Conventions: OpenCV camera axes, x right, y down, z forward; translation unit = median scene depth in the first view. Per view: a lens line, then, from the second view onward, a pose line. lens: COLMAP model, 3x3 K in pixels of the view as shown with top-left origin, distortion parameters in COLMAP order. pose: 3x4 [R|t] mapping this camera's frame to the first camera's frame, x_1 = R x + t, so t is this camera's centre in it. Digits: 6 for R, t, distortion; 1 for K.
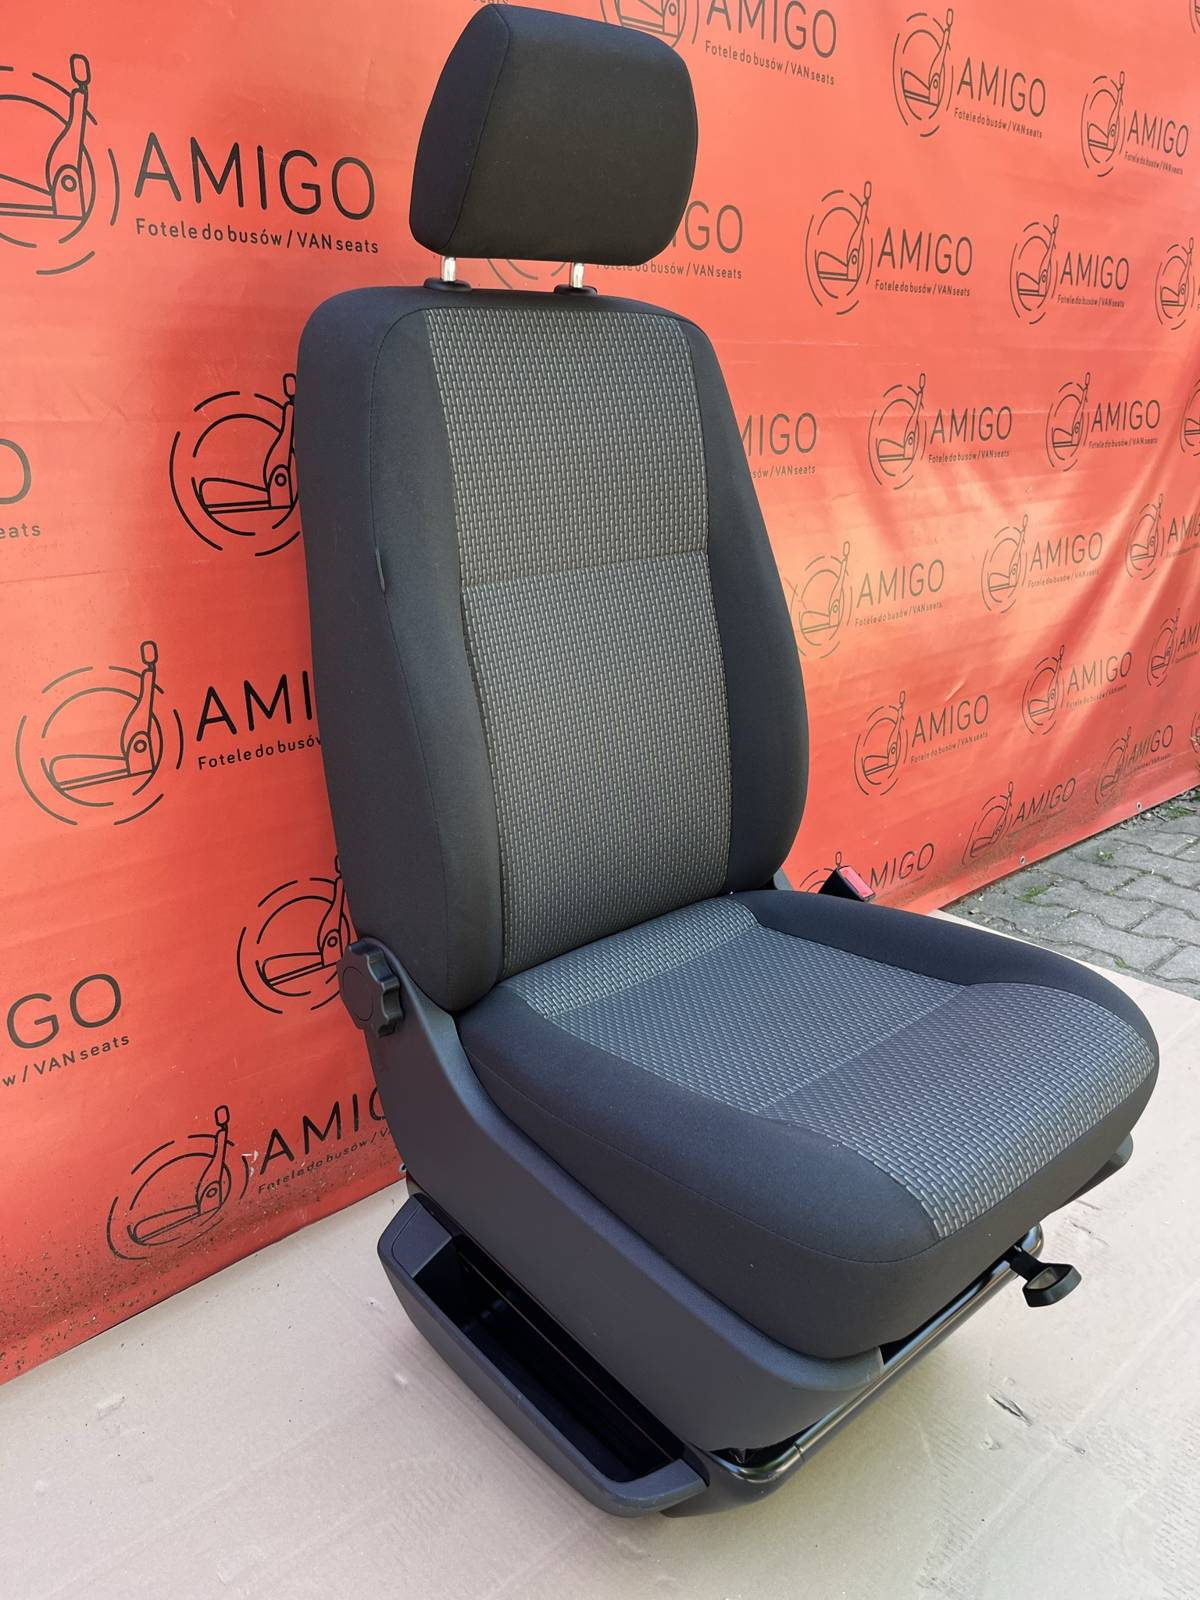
lens RADIAL K [[1233.5, 0, 608.2], [0, 1233.5, 803.7], [0, 0, 1]] dist [0.028895, -0.050841]
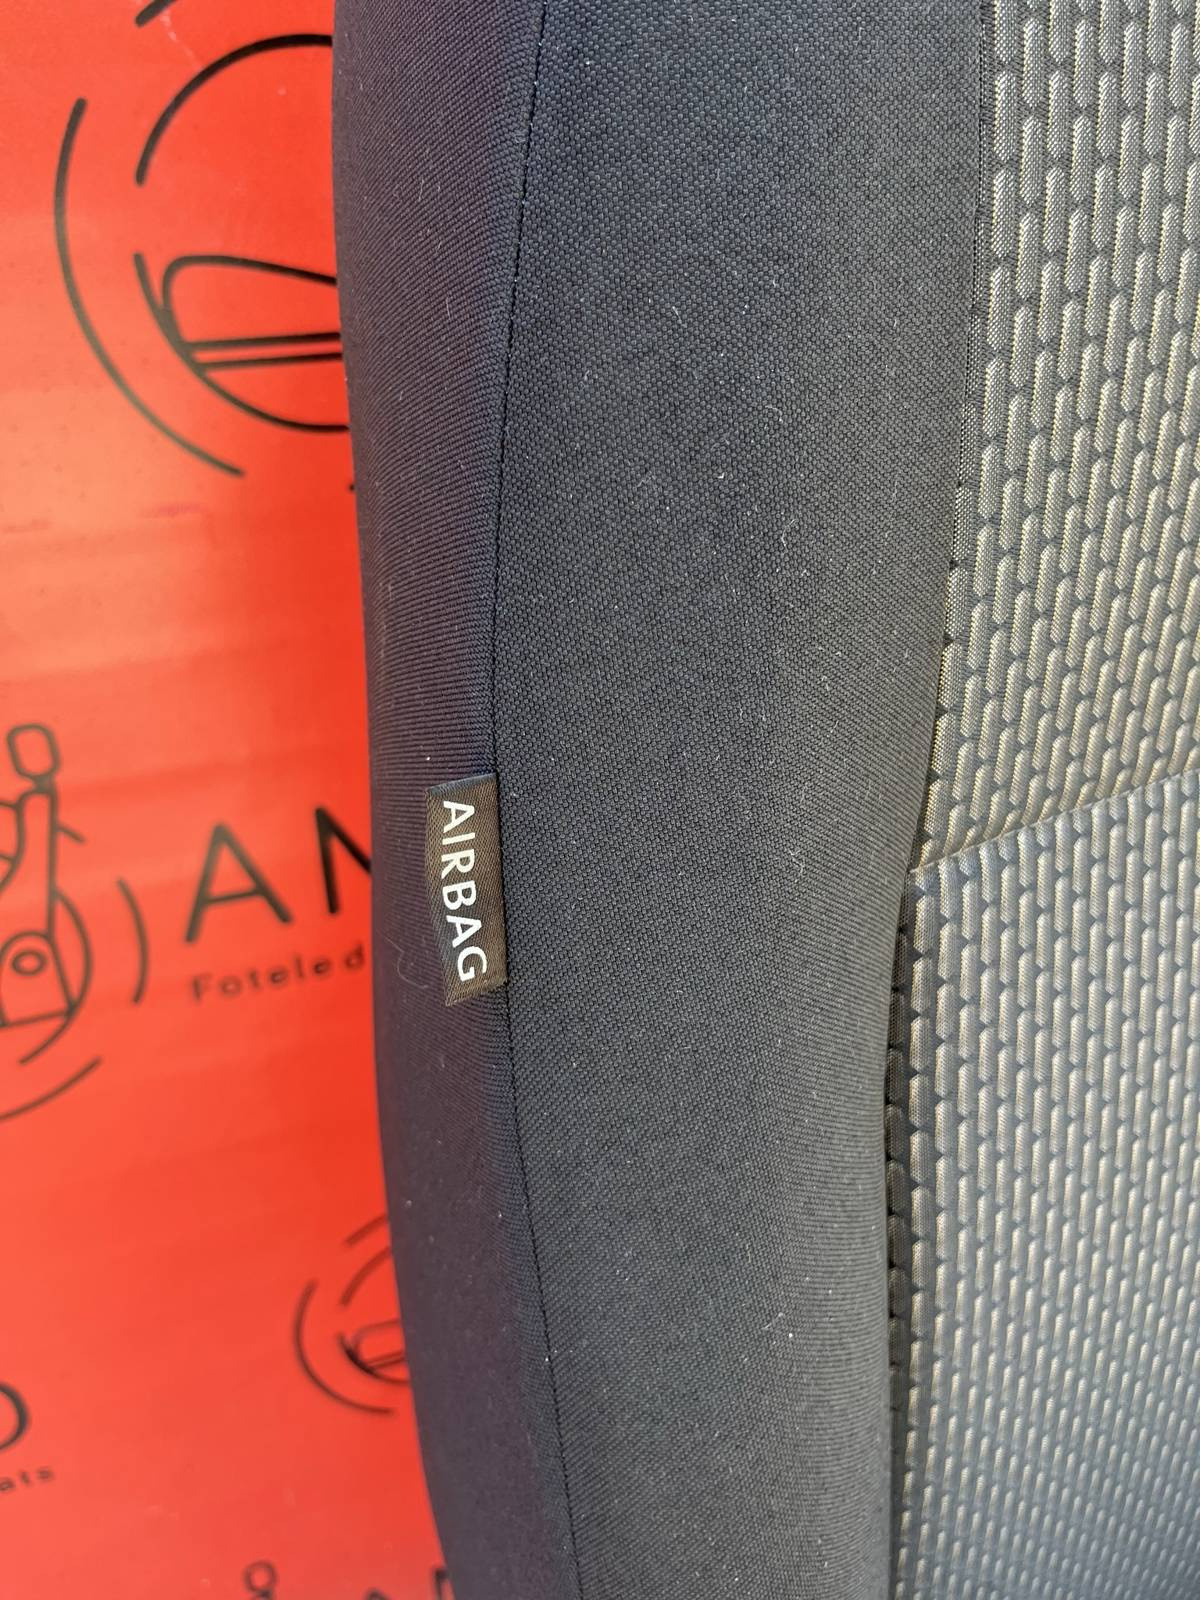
lens RADIAL K [[1233.5, 0, 593.9], [0, 1233.5, 783.9], [0, 0, 1]] dist [0.028895, -0.050841]
pose [[0.924265, 0.200766, -0.324697, -0.094976], [-0.127643, 0.964115, 0.232788, -0.217876], [0.359781, -0.173713, 0.916723, 0.715926]]
